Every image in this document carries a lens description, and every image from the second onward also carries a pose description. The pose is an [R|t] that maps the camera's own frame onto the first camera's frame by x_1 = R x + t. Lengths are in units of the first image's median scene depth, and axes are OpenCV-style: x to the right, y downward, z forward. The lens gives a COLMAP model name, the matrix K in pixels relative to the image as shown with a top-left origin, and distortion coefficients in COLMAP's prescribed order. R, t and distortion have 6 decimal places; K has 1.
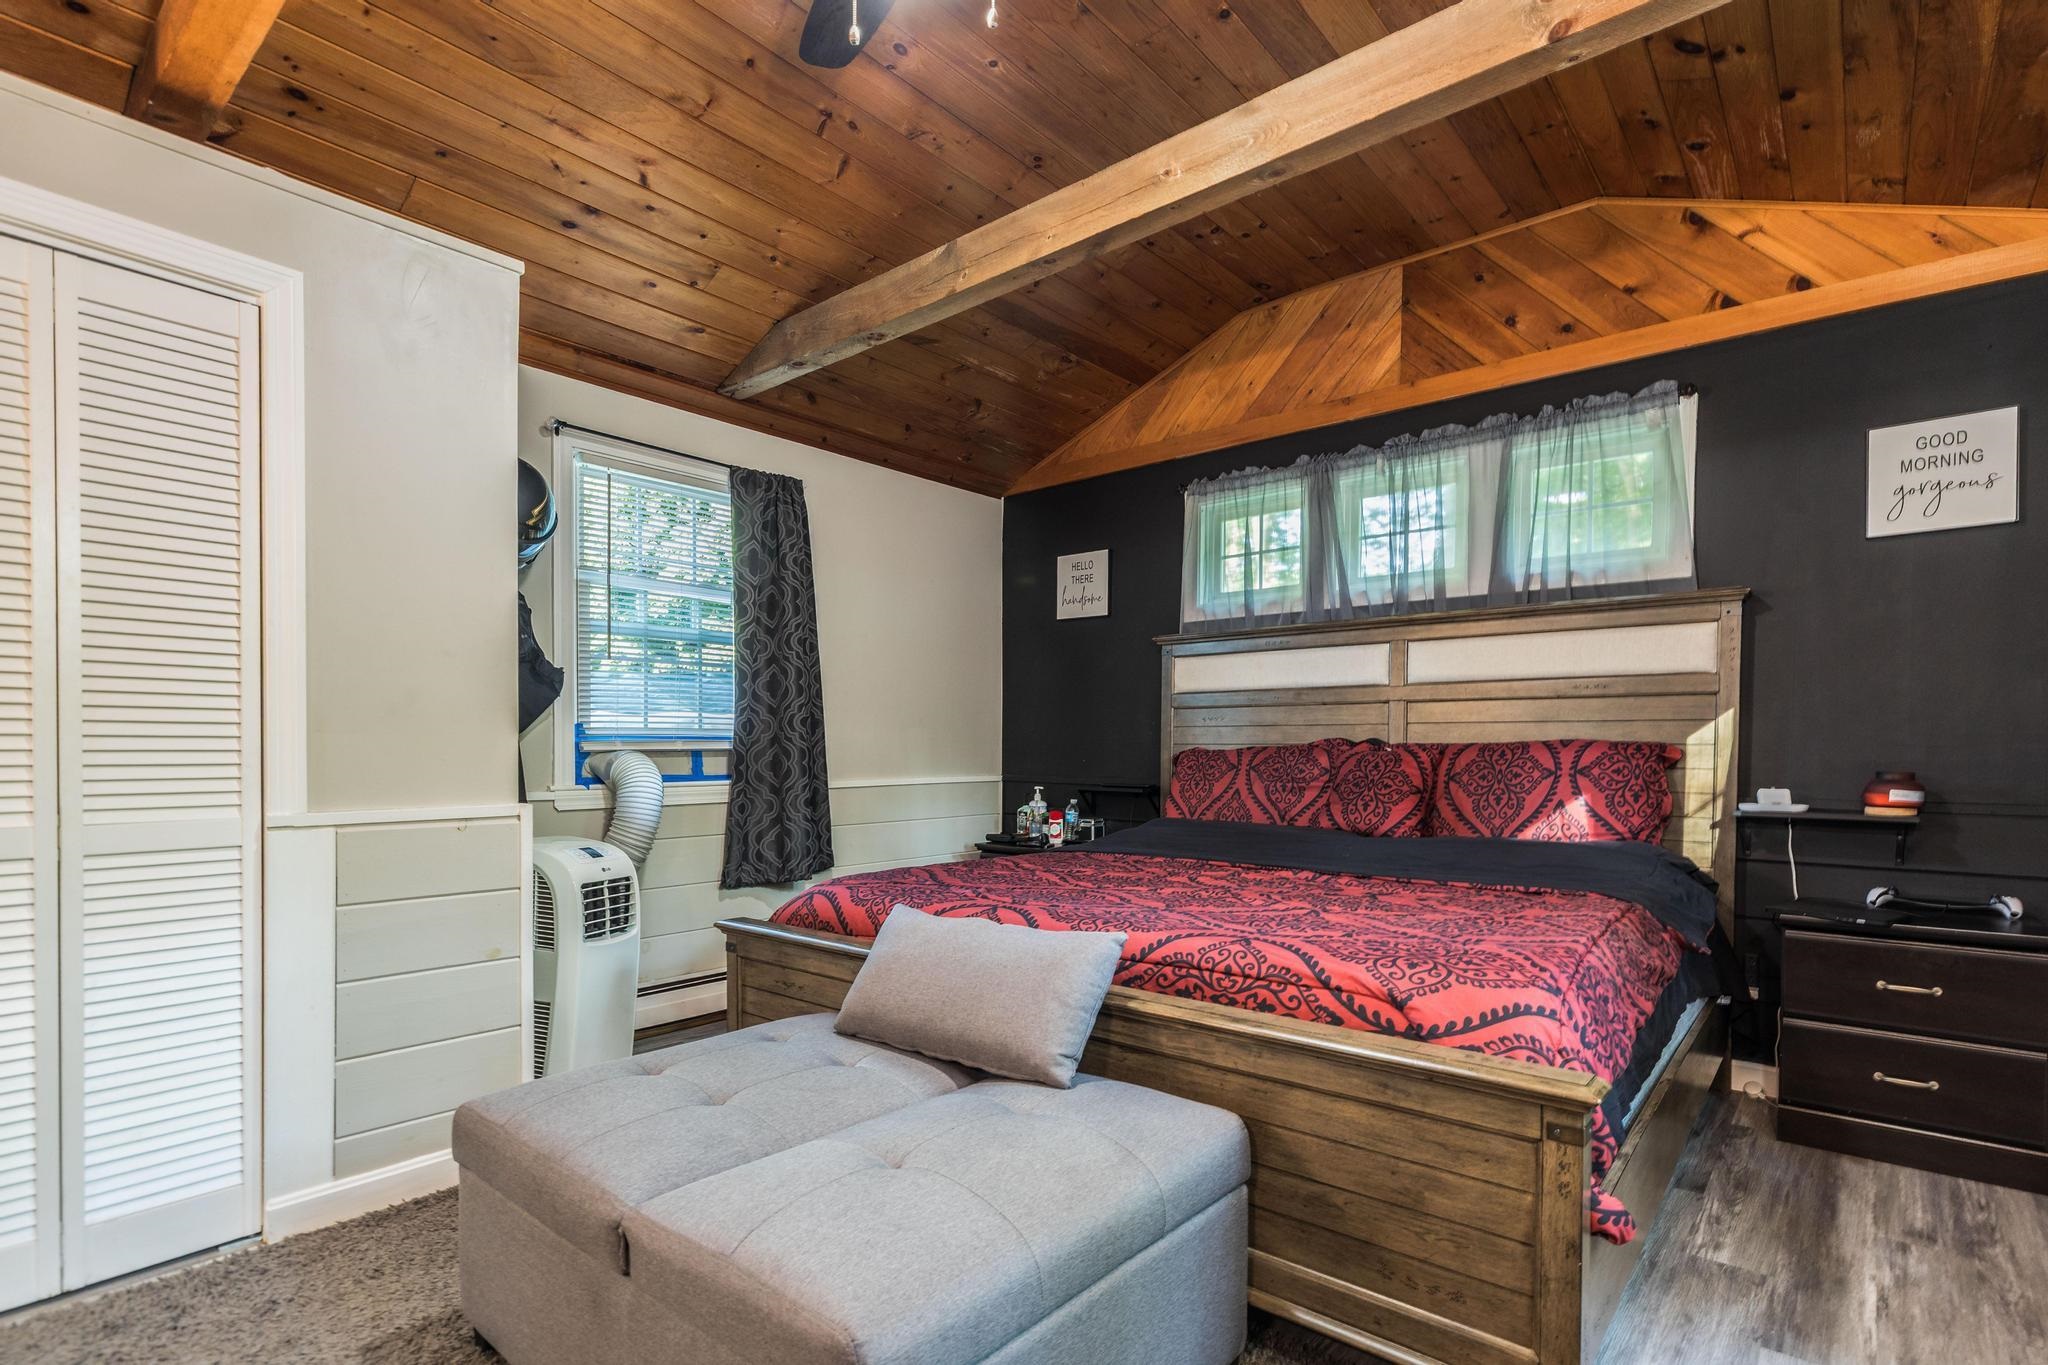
lens RADIAL K [[967.0, 0, 1058.1], [0, 967.0, 751.5], [0, 0, 1]] dist [0.005598, 0.000919]
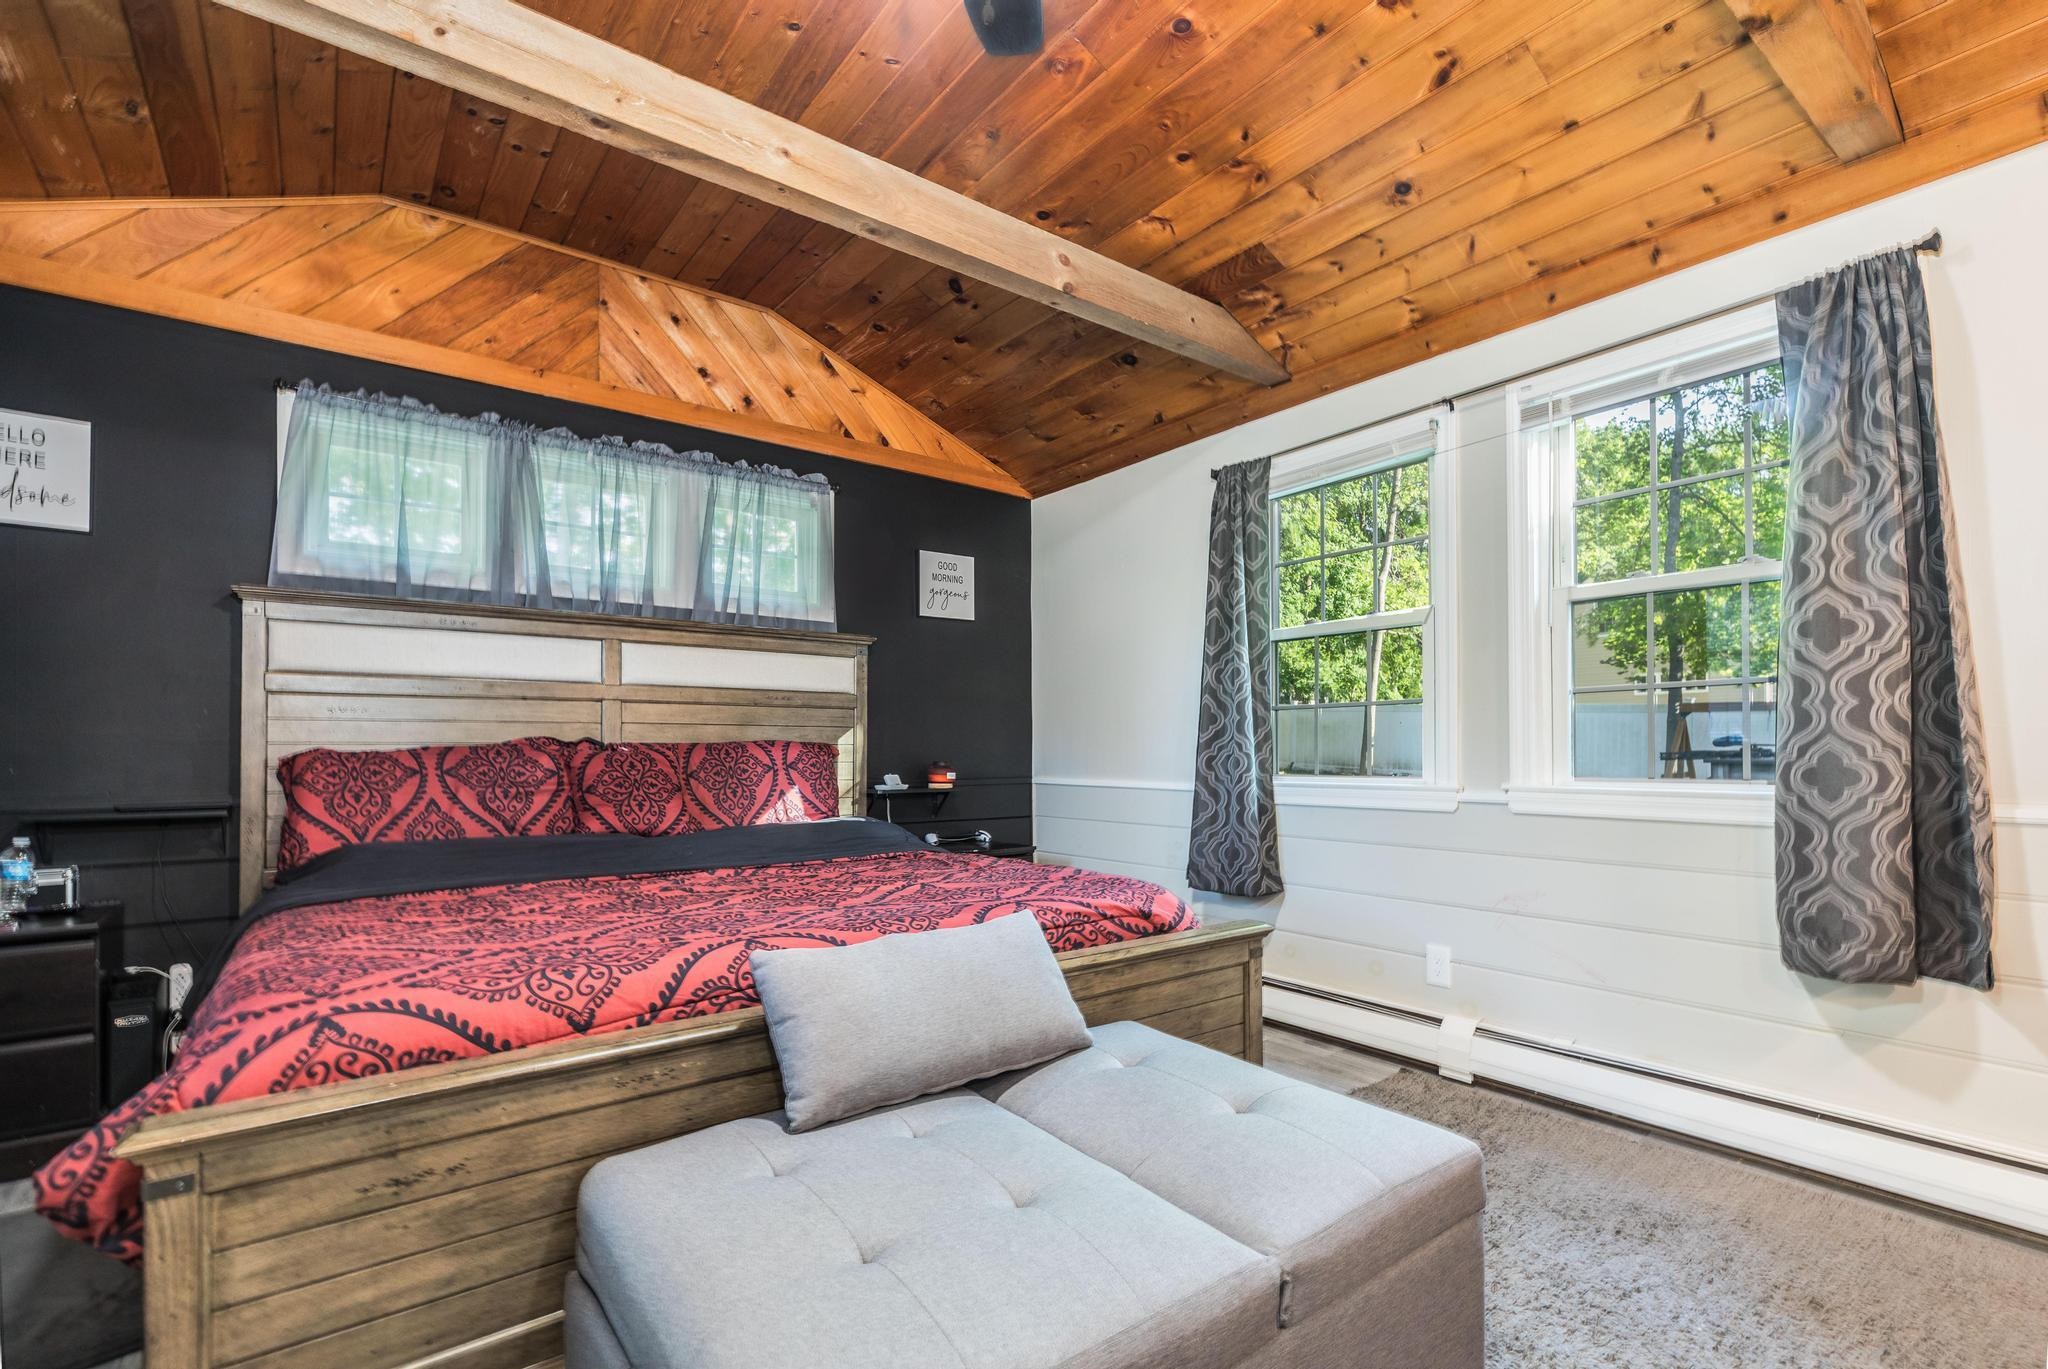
lens RADIAL K [[940.9, 0, 1023.7], [0, 940.9, 726.6], [0, 0, 1]] dist [0.001745, 0.000345]
pose [[0.235336, 0.021731, 0.971671, -0.530230], [0.006003, 0.999698, -0.023811, 0.000377], [-0.971895, 0.011437, 0.235135, 0.394966]]
